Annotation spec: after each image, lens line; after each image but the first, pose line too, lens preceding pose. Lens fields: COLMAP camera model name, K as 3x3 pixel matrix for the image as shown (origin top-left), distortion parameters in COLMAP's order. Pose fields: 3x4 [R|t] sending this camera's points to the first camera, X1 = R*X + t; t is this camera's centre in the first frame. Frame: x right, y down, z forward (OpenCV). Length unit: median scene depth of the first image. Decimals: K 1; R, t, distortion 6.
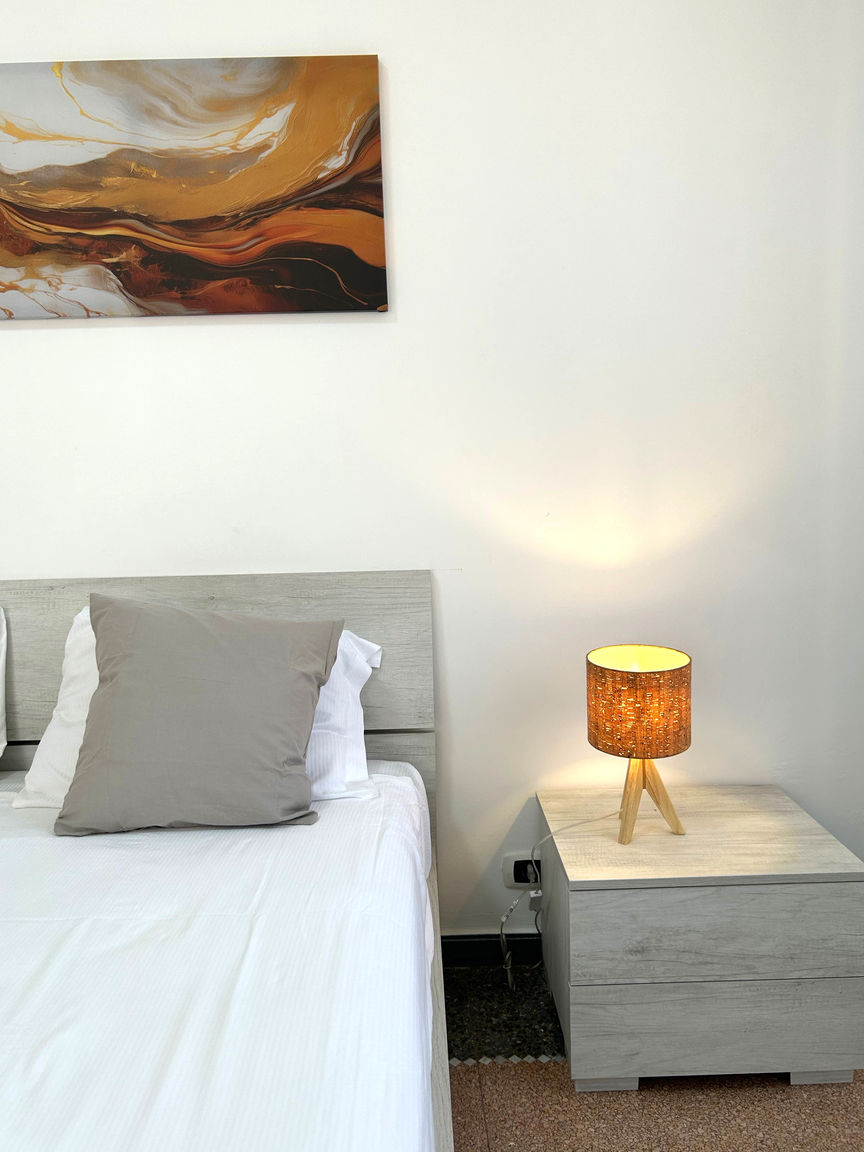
lens RADIAL K [[899.2, 0, 424.0], [0, 899.2, 578.8], [0, 0, 1]] dist [0.039340, -0.040811]
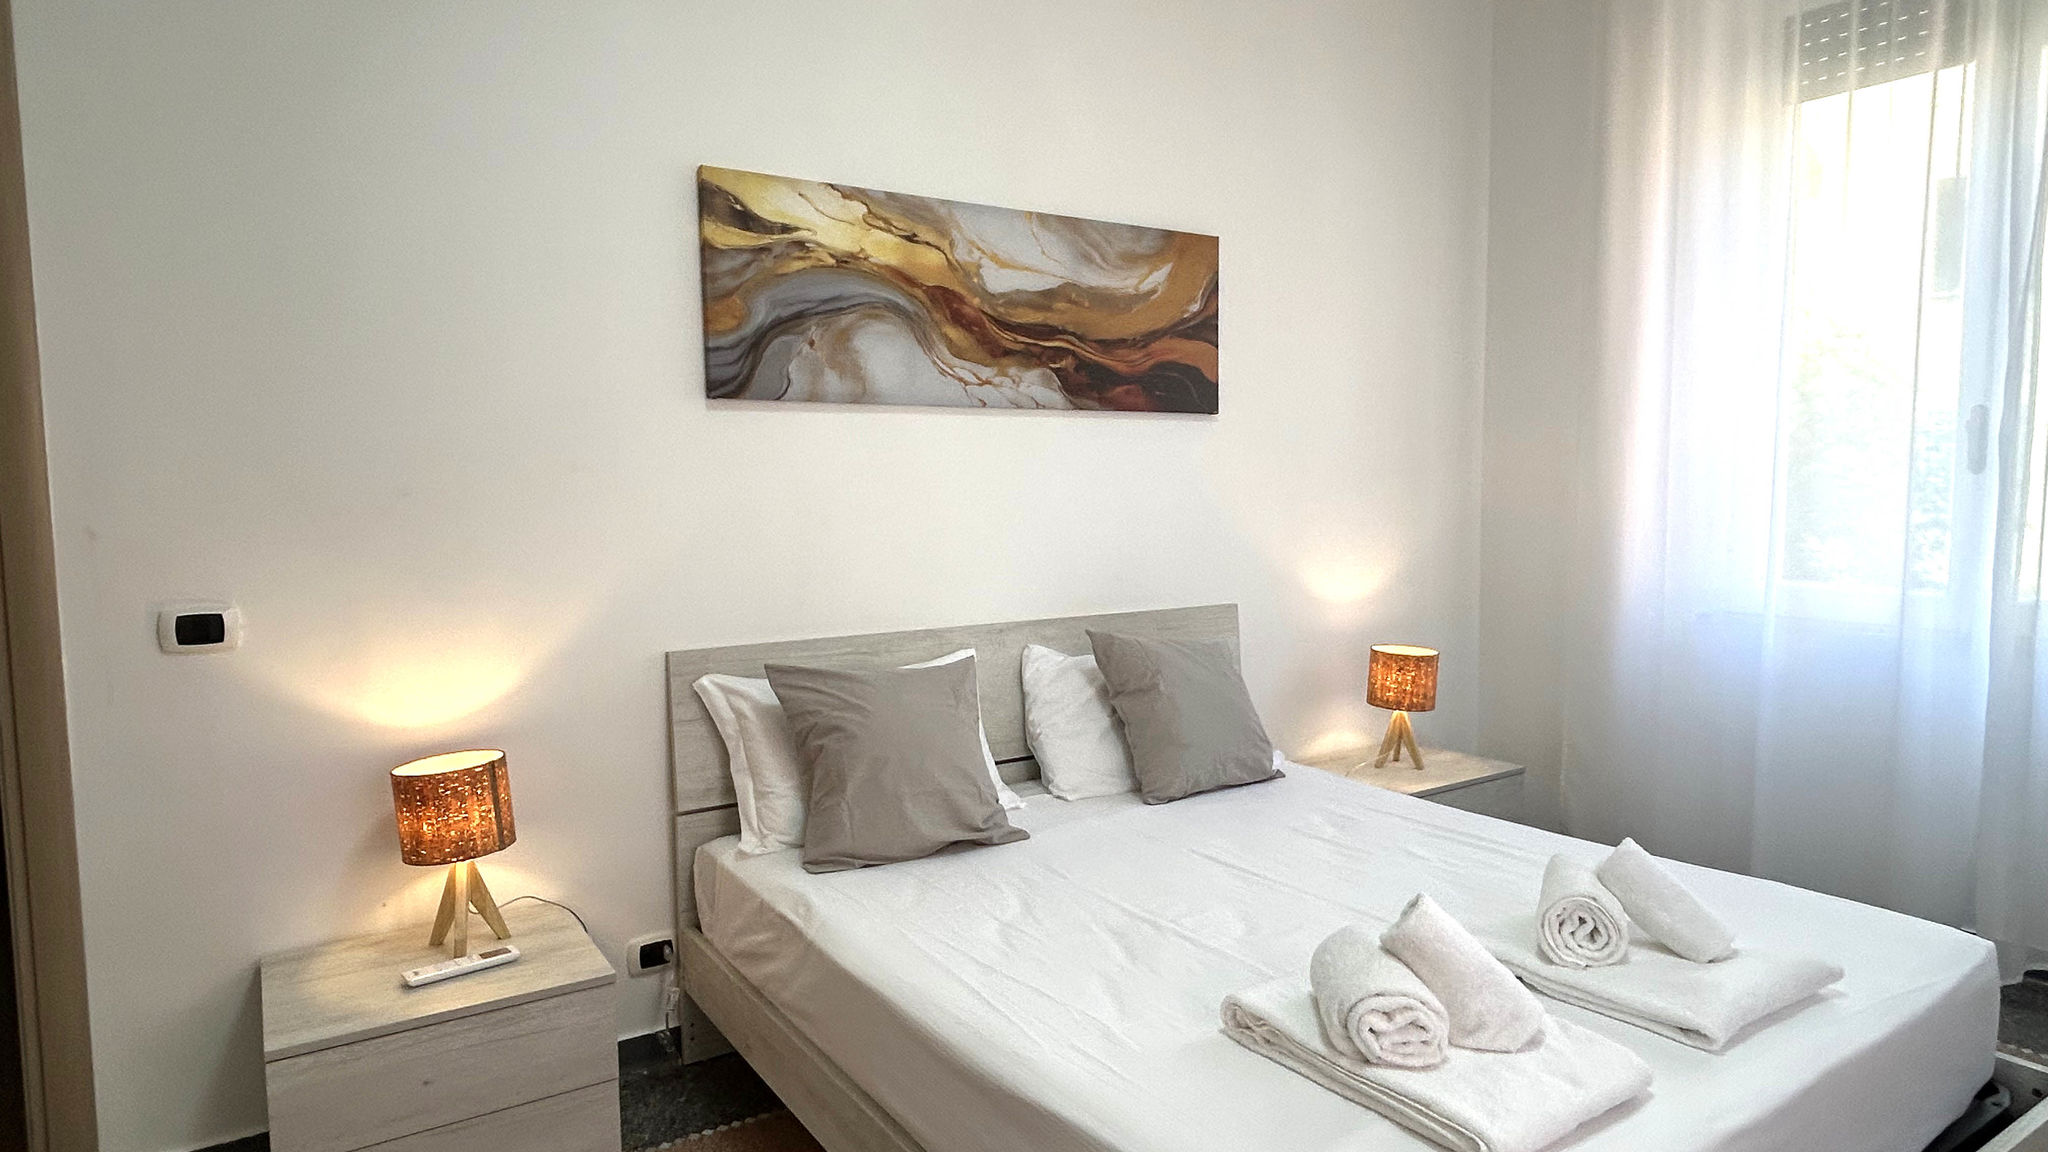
lens RADIAL K [[1188.1, 0, 1026.3], [0, 1188.1, 576.7], [0, 0, 1]] dist [-0.003323, 0.001589]
pose [[0.844446, -0.025888, 0.535015, -1.276083], [0.057701, 0.997416, -0.042811, 0.008055], [-0.532524, 0.067022, 0.843757, -0.350794]]
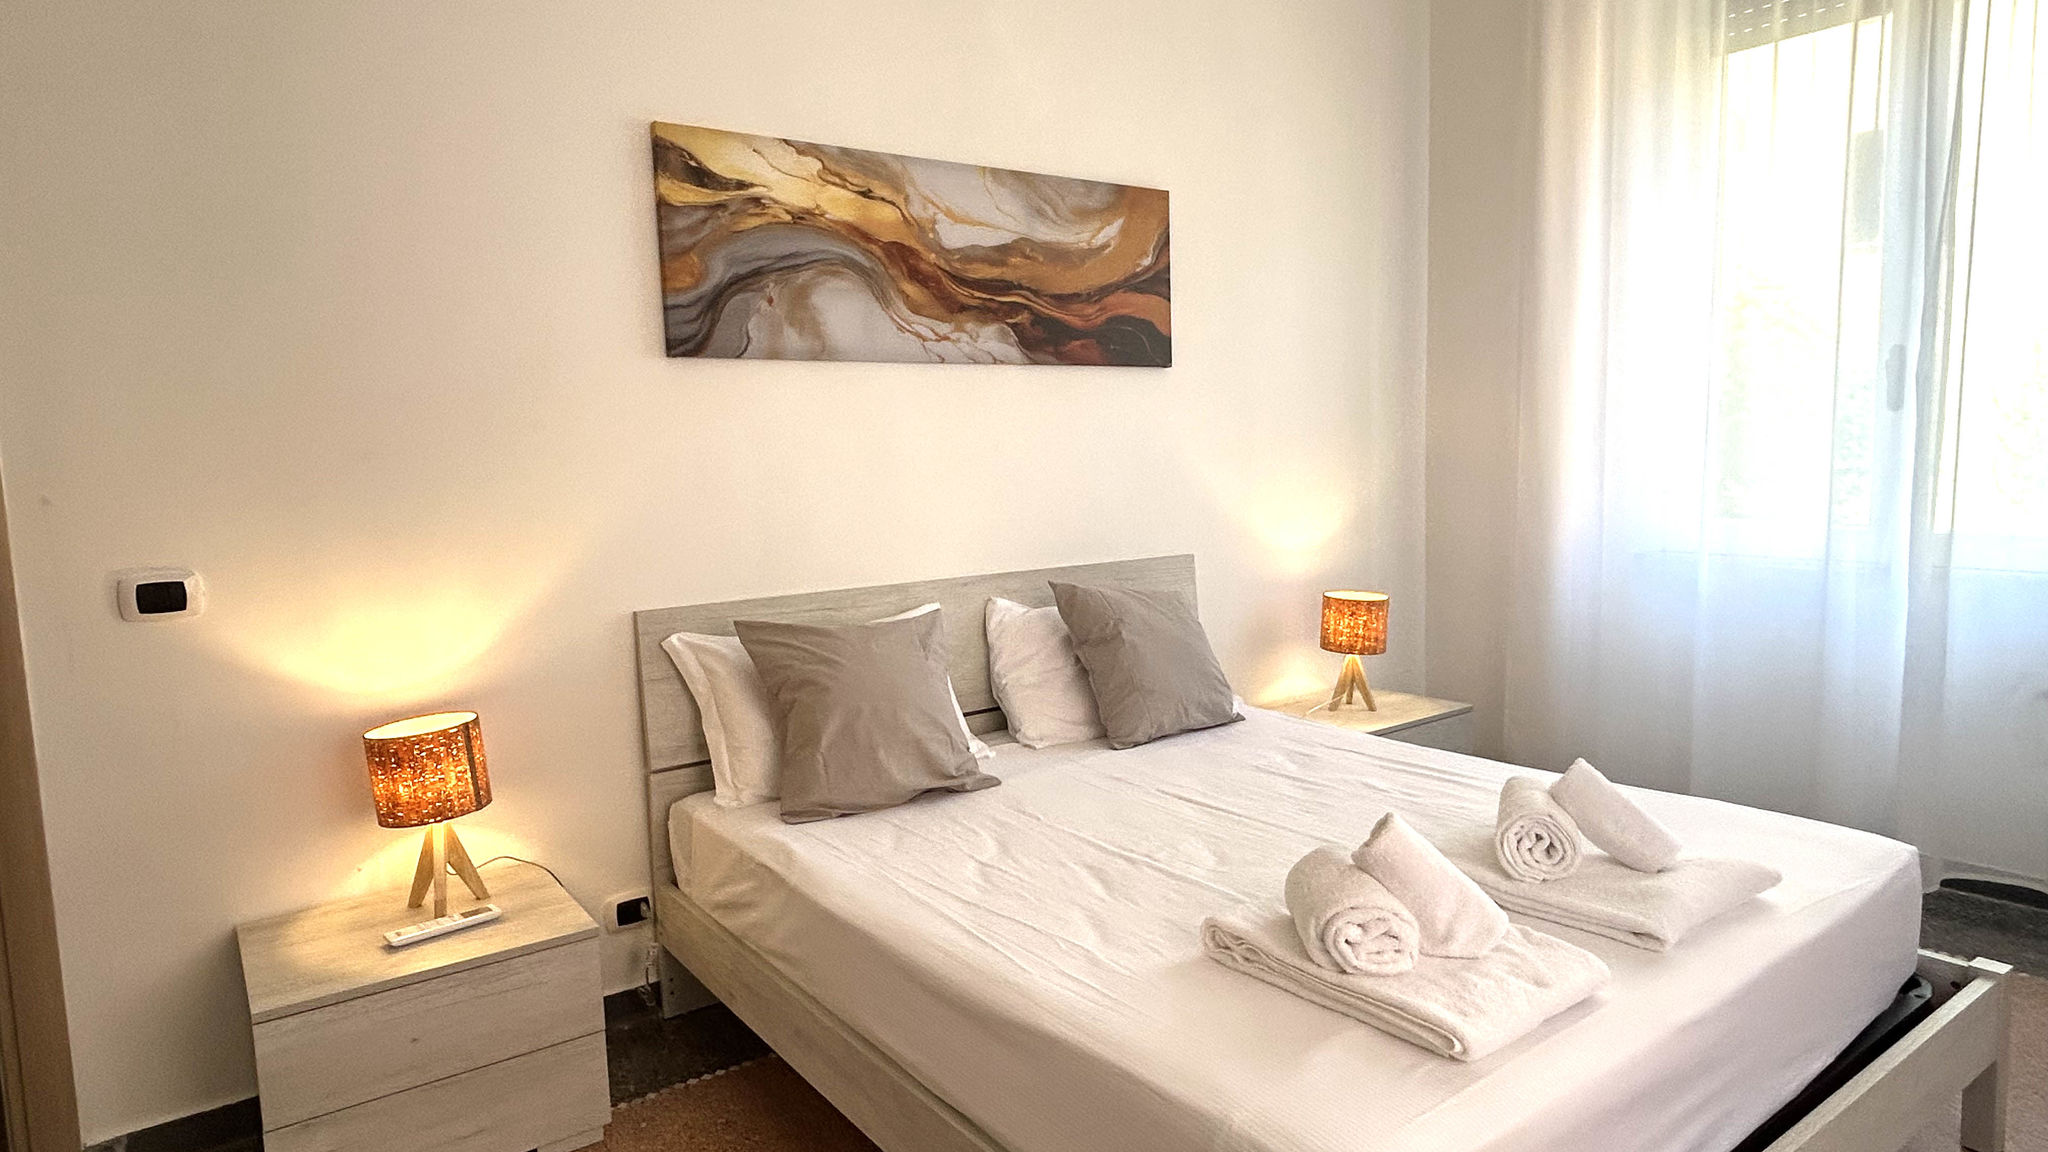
lens RADIAL K [[1188.1, 0, 1022.5], [0, 1188.1, 574.3], [0, 0, 1]] dist [-0.003323, 0.001589]
pose [[0.818812, -0.060295, 0.570886, -1.310022], [0.082297, 0.996526, -0.012789, 0.023745], [-0.568131, 0.057454, 0.820930, -0.352964]]
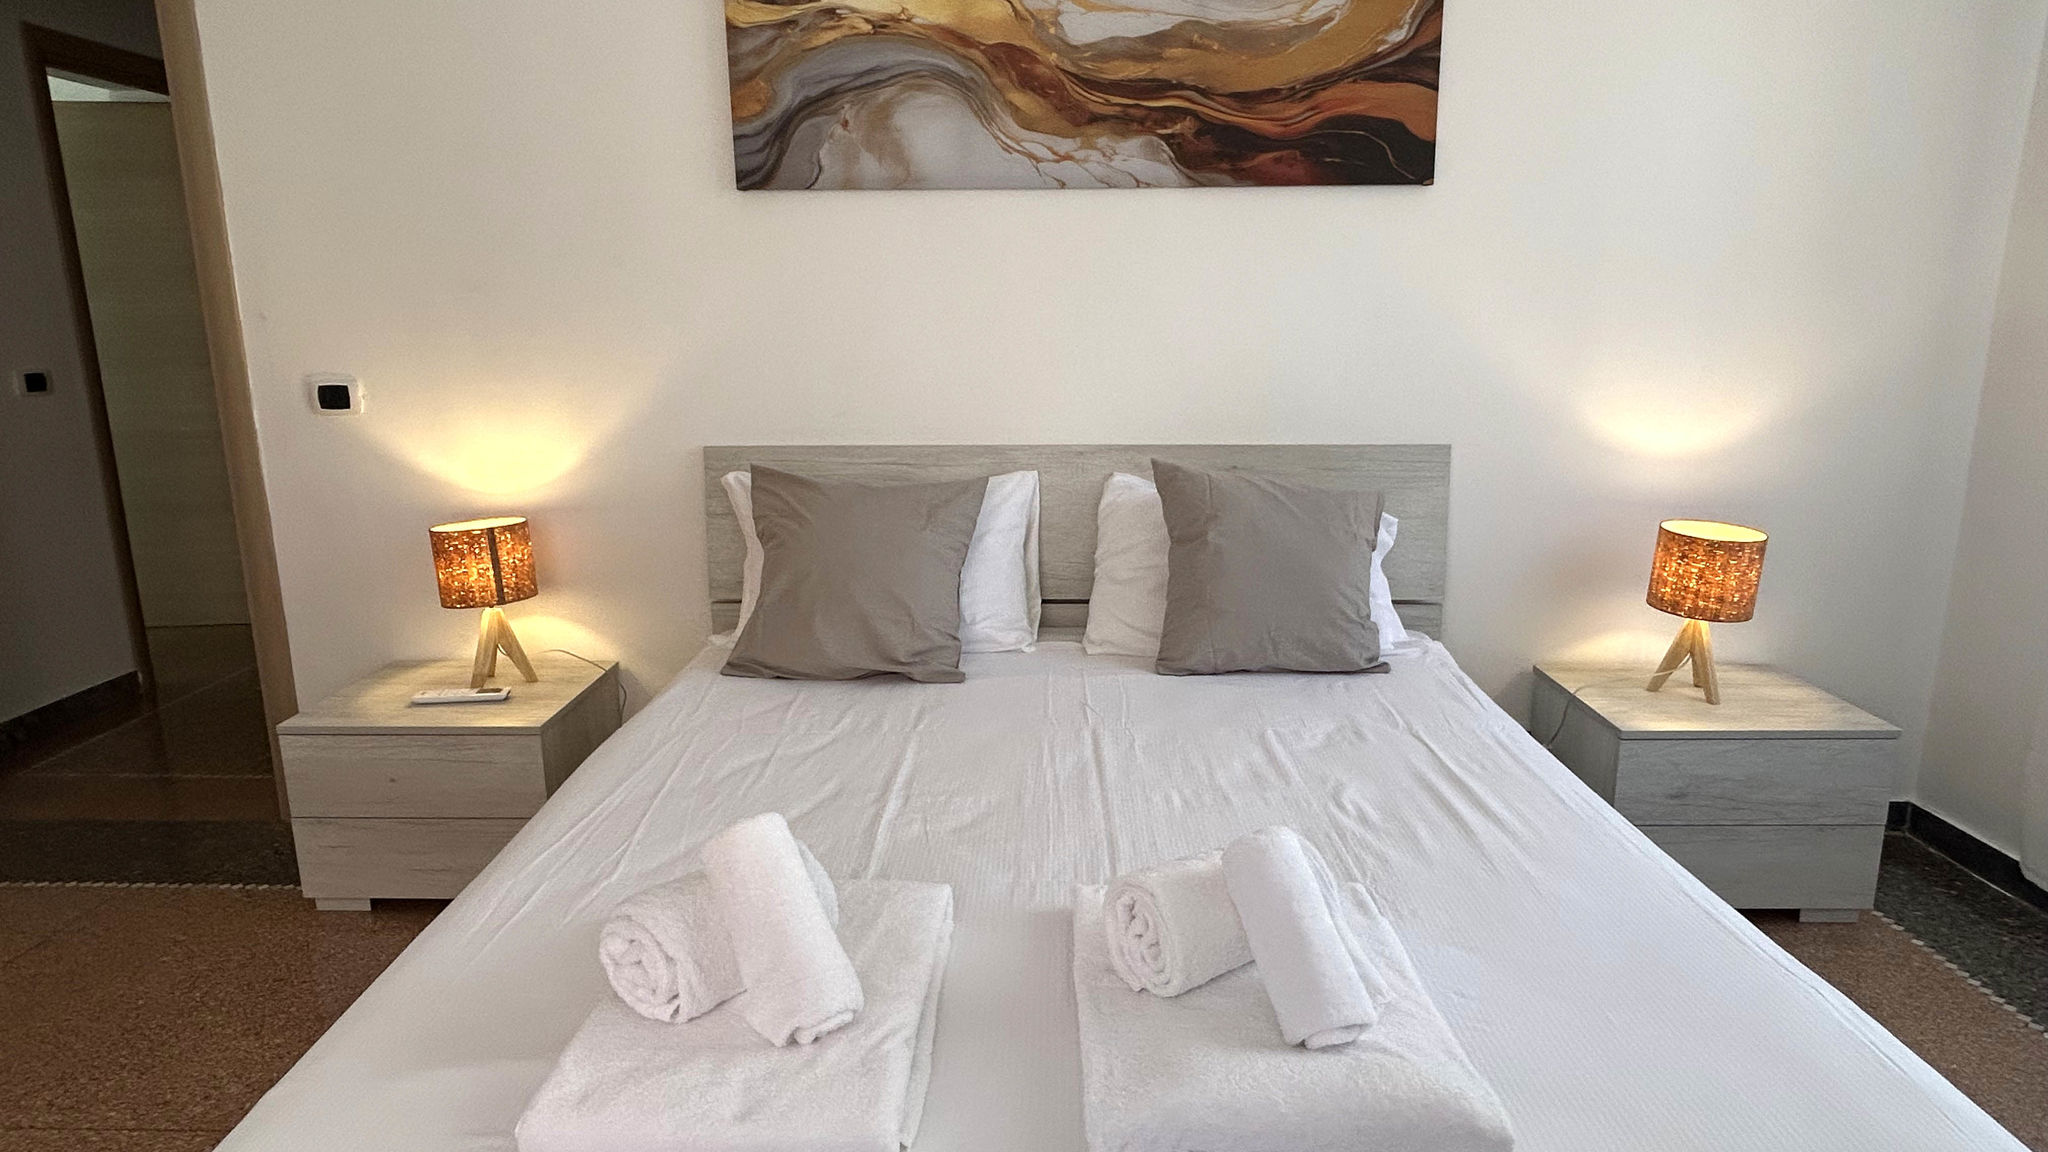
lens RADIAL K [[1188.1, 0, 1021.2], [0, 1188.1, 575.1], [0, 0, 1]] dist [-0.003323, 0.001589]
pose [[0.999150, 0.026710, -0.031402, -0.455388], [-0.023724, 0.995485, 0.091906, 0.026387], [0.033715, -0.091082, 0.995272, -0.382971]]
